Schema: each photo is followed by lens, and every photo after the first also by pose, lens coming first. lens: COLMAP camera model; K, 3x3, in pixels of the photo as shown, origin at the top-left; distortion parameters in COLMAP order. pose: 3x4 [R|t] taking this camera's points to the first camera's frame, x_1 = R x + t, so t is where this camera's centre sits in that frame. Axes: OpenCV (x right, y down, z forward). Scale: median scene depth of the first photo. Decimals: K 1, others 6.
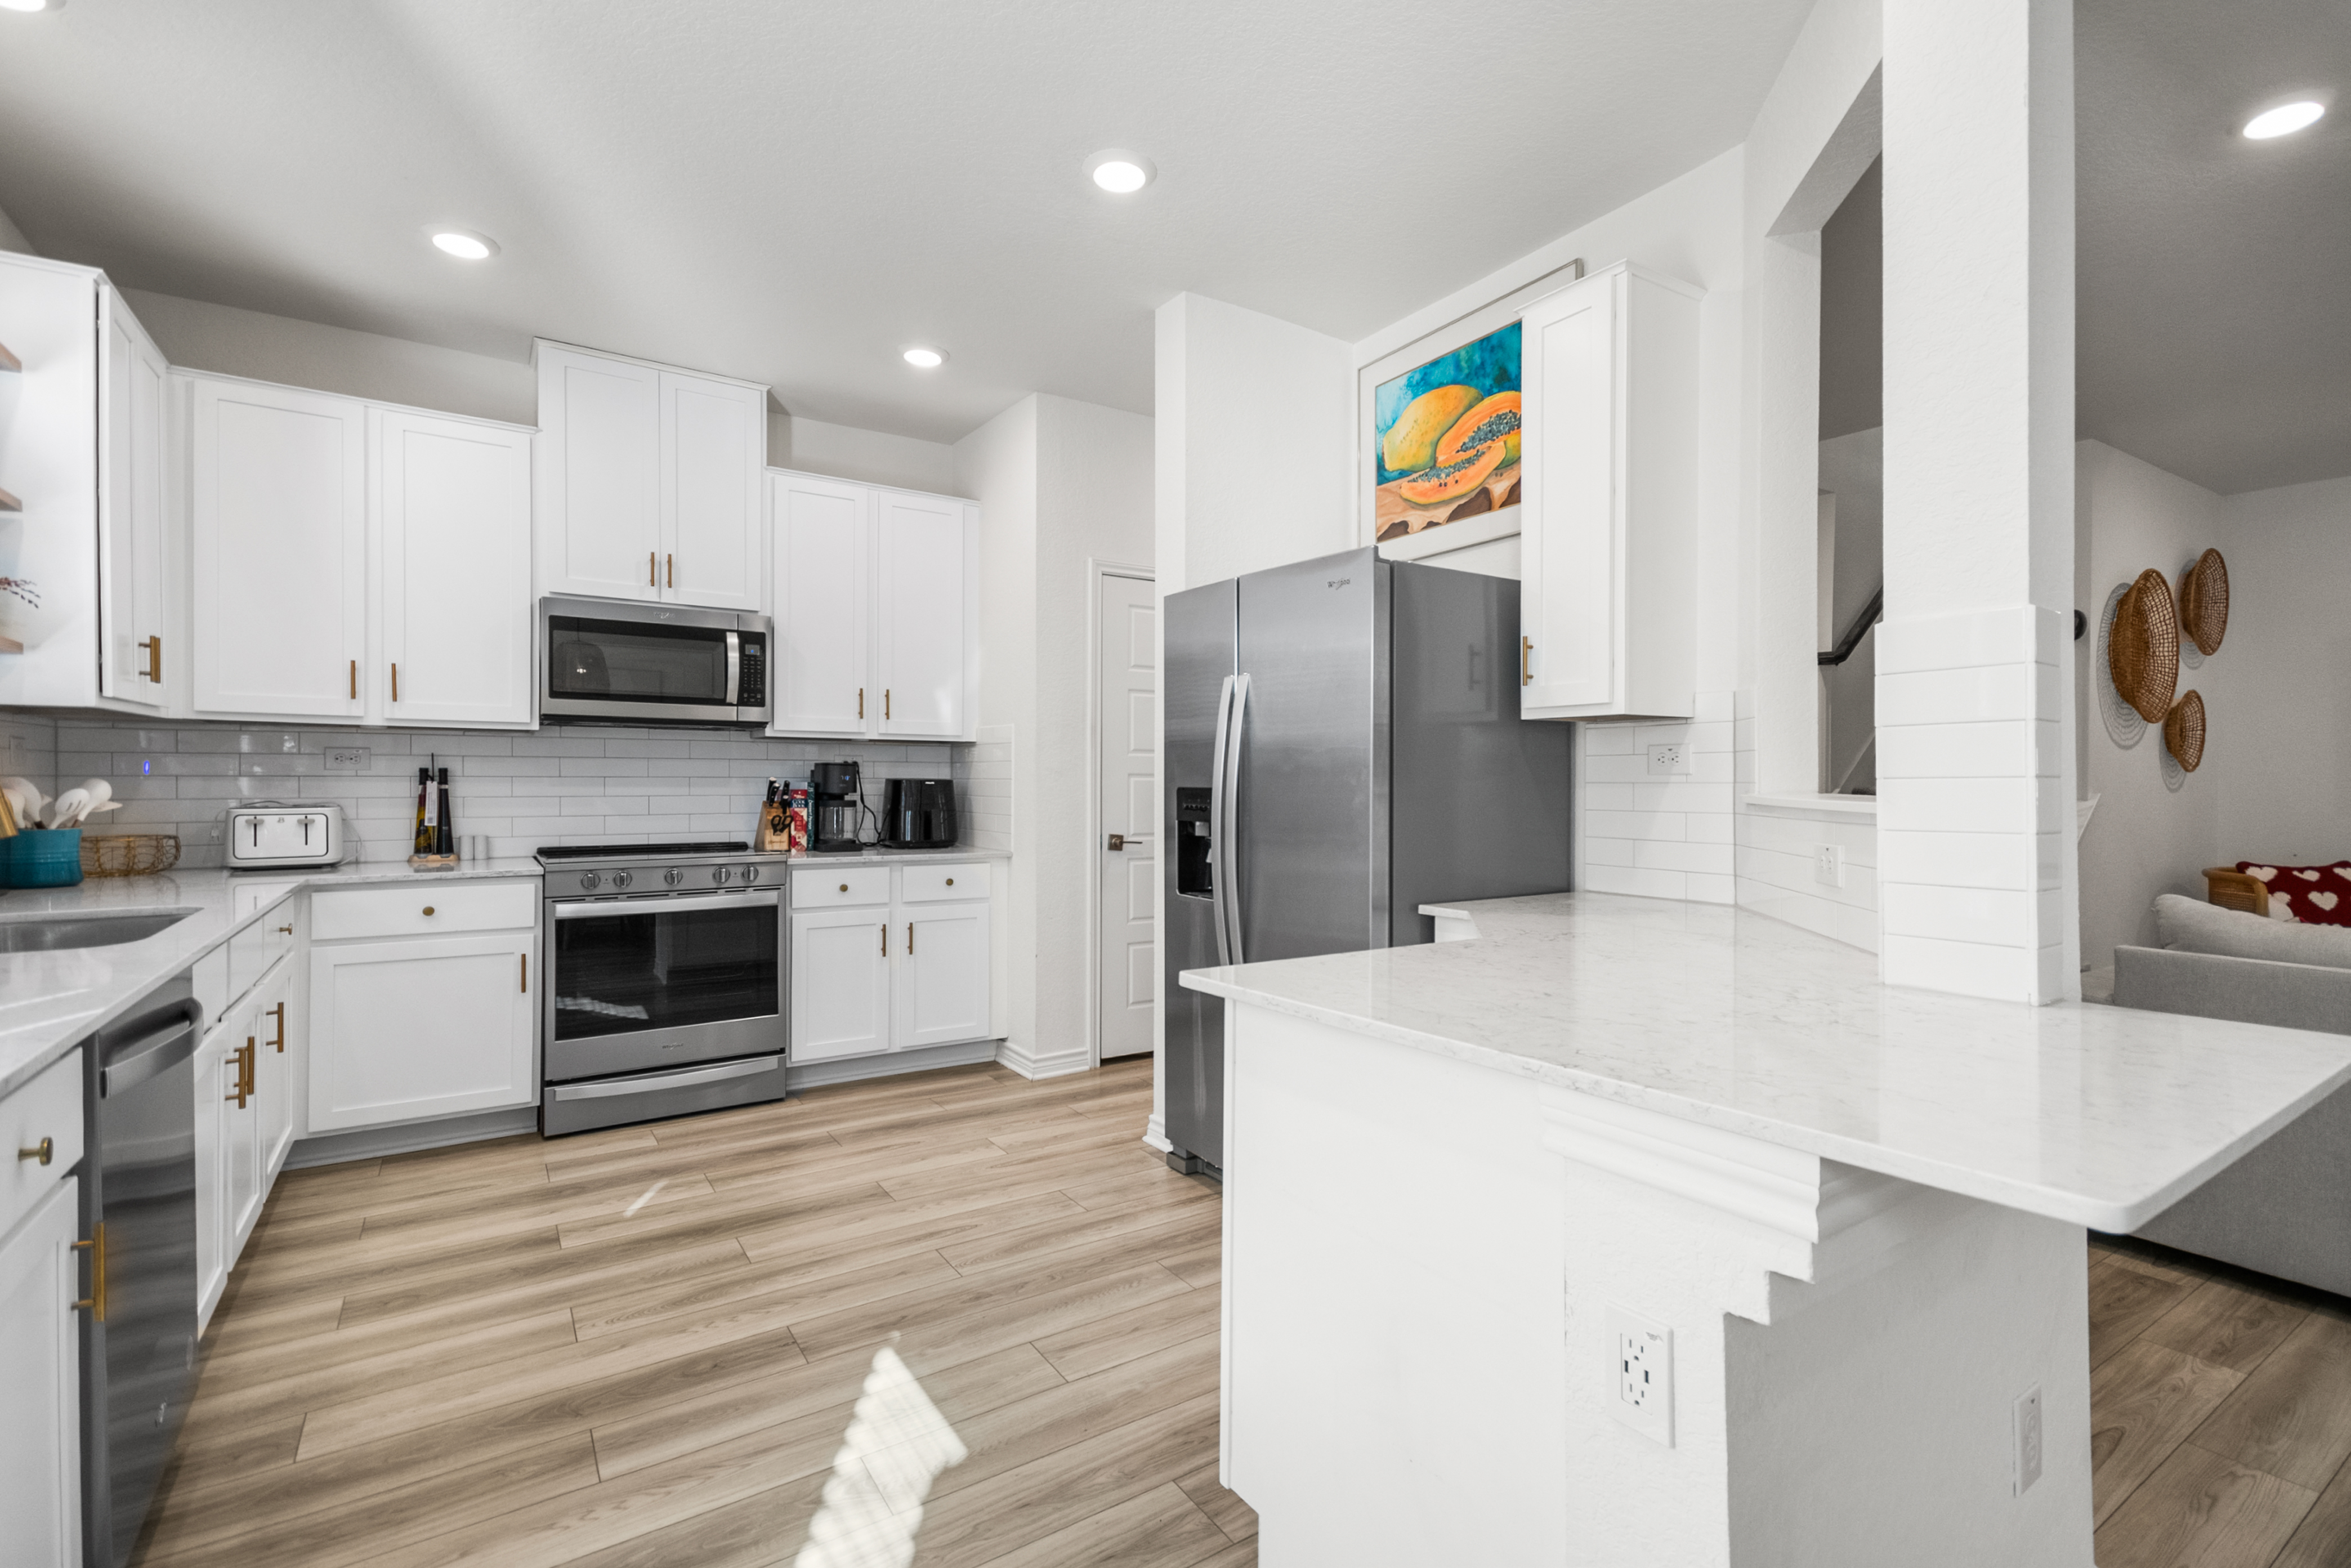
lens RADIAL K [[1057.6, 0, 1194.8], [0, 1057.6, 788.7], [0, 0, 1]] dist [0.022408, -0.008340]
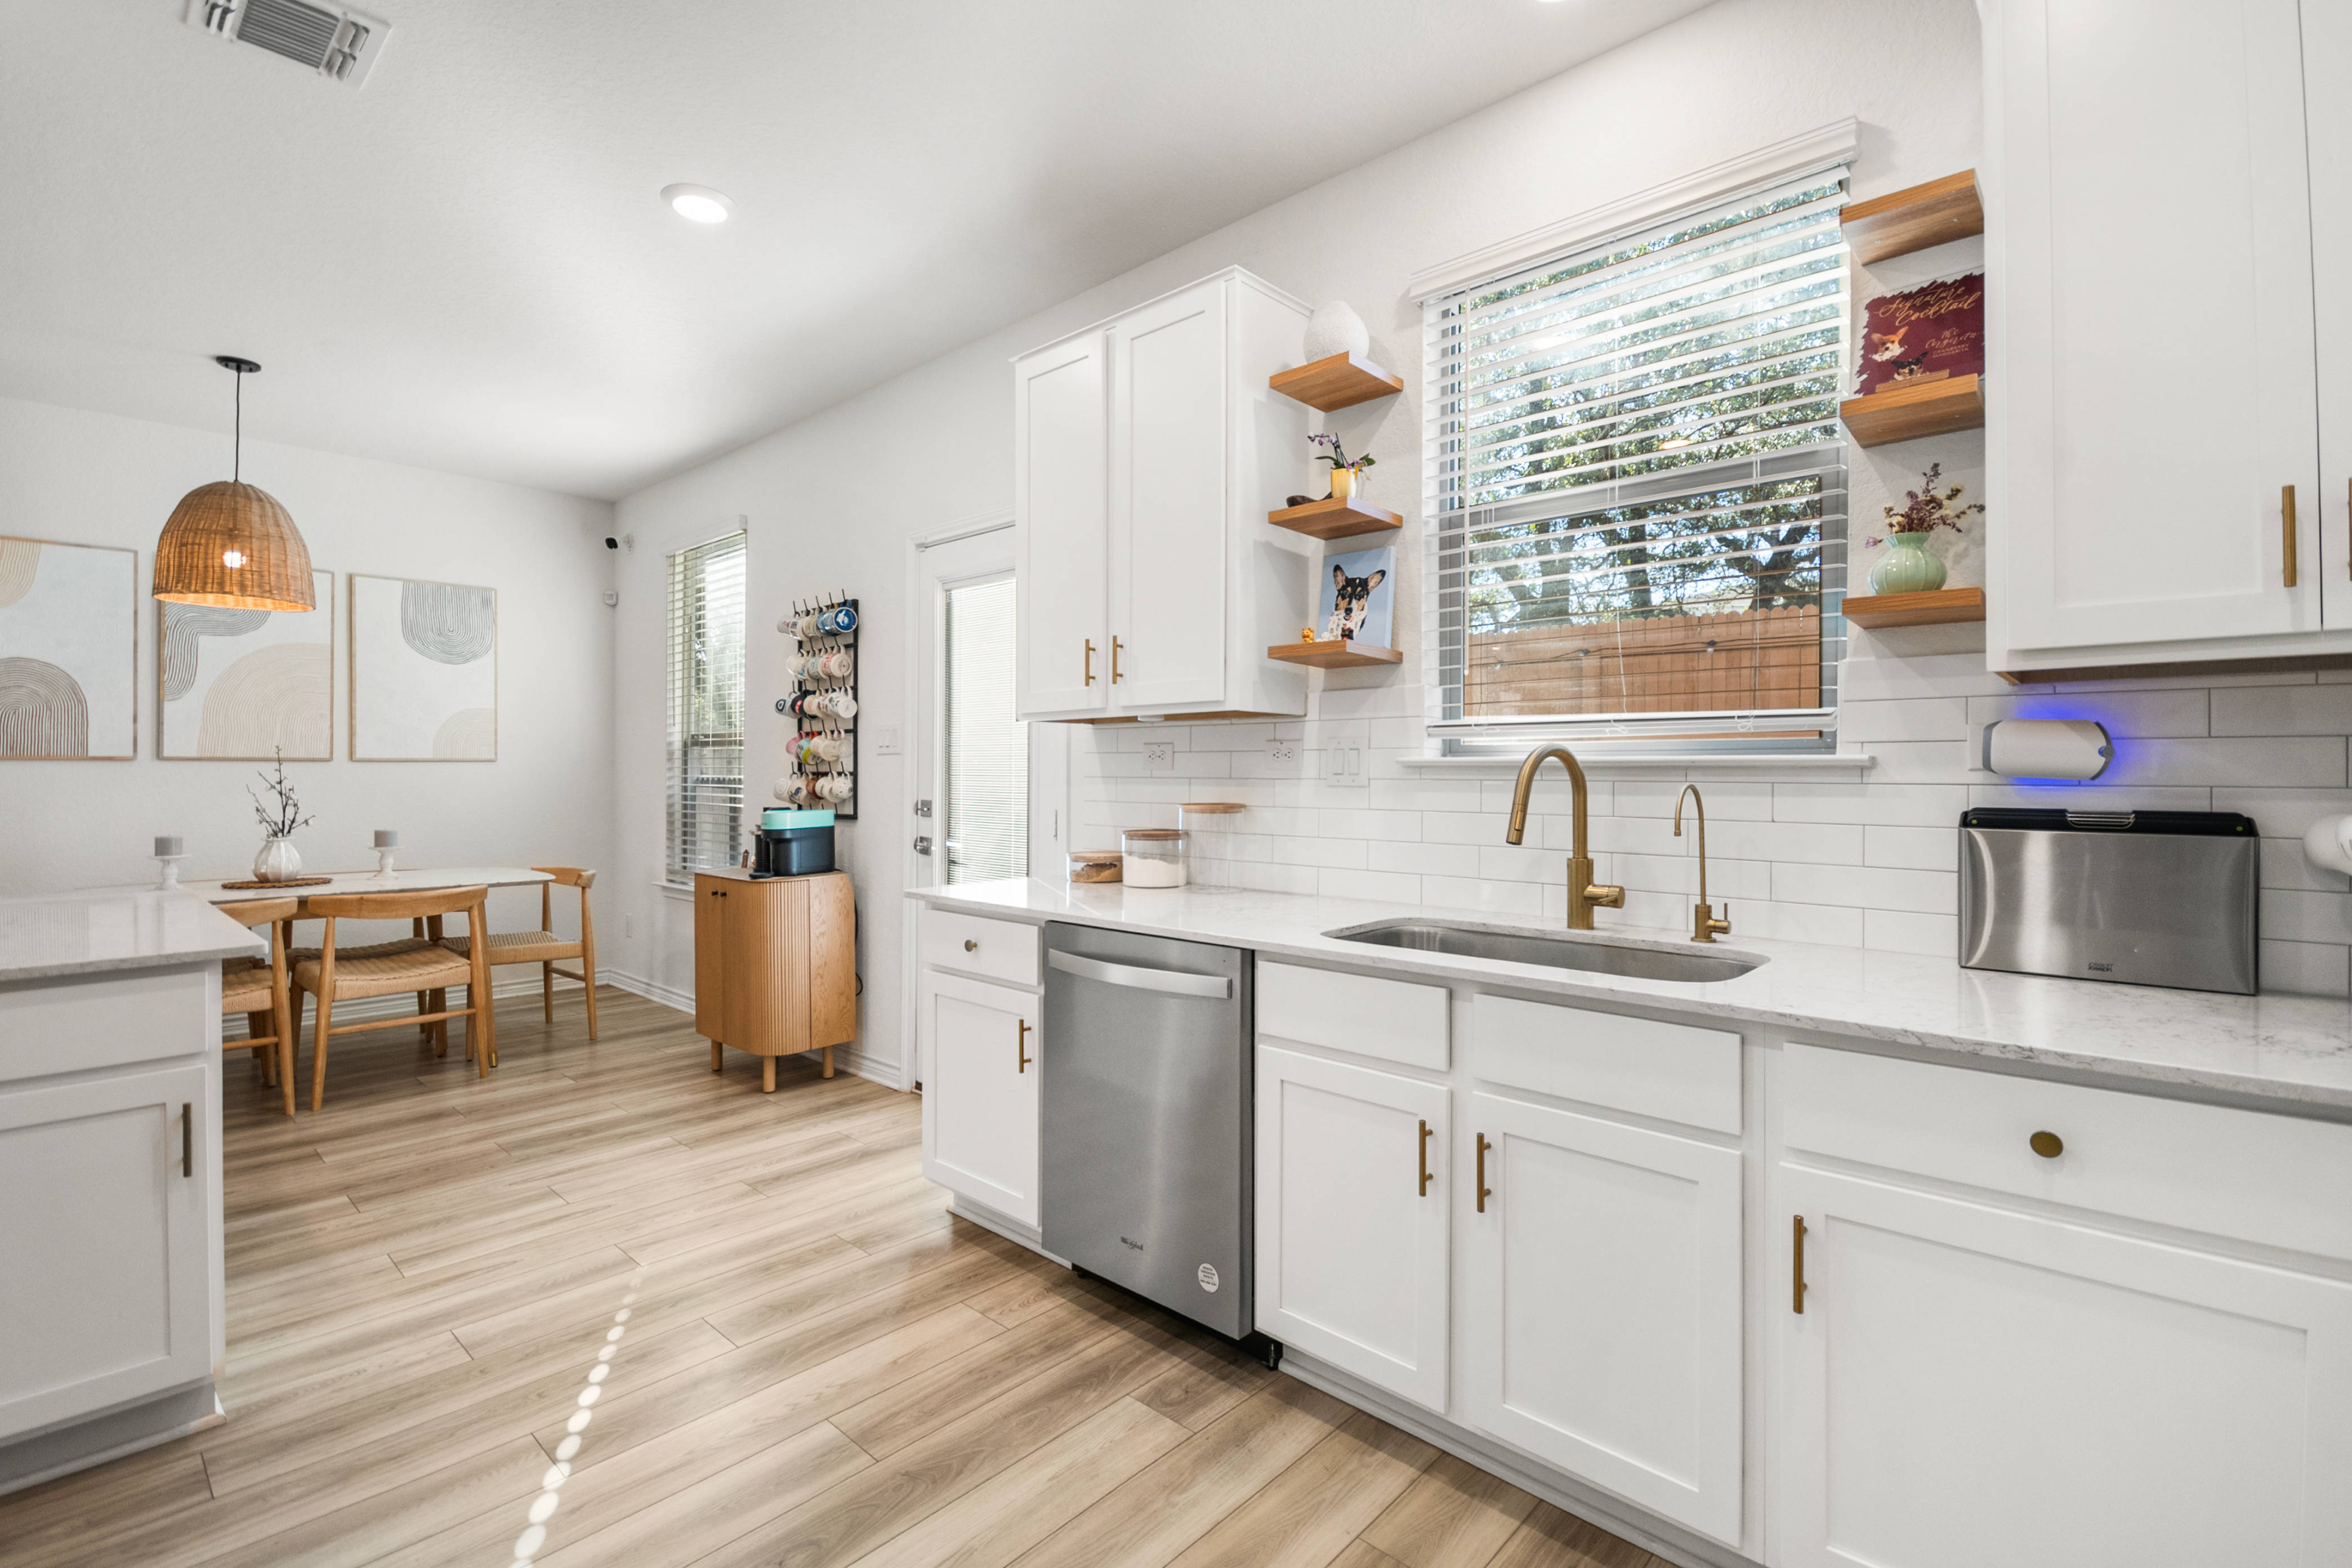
lens RADIAL K [[1057.9, 0, 1187.6], [0, 1057.9, 766.4], [0, 0, 1]] dist [0.022408, -0.008340]
pose [[-0.974353, -0.007303, -0.224906, -0.346276], [-0.007753, 0.999969, 0.001119, -0.015008], [0.224891, 0.002834, -0.974380, 1.120614]]
